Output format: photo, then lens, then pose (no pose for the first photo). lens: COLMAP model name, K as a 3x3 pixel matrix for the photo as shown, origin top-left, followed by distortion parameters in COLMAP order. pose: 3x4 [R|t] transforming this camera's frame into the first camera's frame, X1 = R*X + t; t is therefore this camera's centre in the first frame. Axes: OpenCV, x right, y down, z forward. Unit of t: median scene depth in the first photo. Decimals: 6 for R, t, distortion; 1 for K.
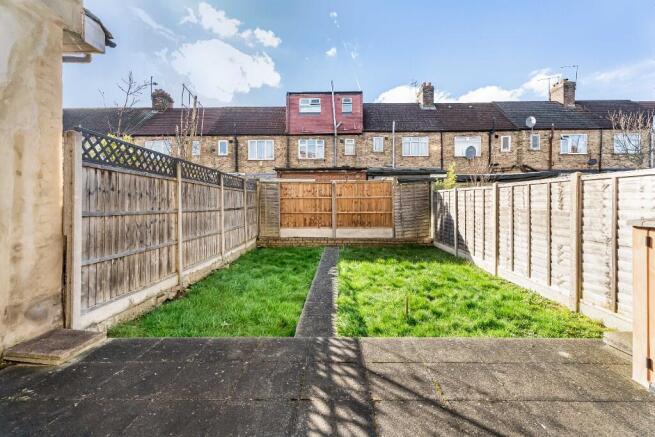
lens RADIAL K [[303.5, 0, 331.1], [0, 303.5, 204.6], [0, 0, 1]] dist [-0.001869, 0.004265]
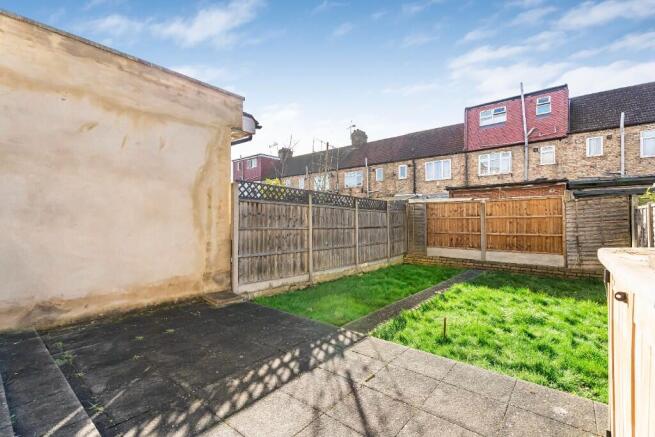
lens RADIAL K [[303.5, 0, 333.4], [0, 303.5, 217.0], [0, 0, 1]] dist [-0.001869, 0.004265]
pose [[0.775141, -0.004336, -0.631773, 0.520737], [-0.009731, 0.999776, -0.018801, -0.004390], [0.631713, 0.020721, 0.774925, -0.018652]]
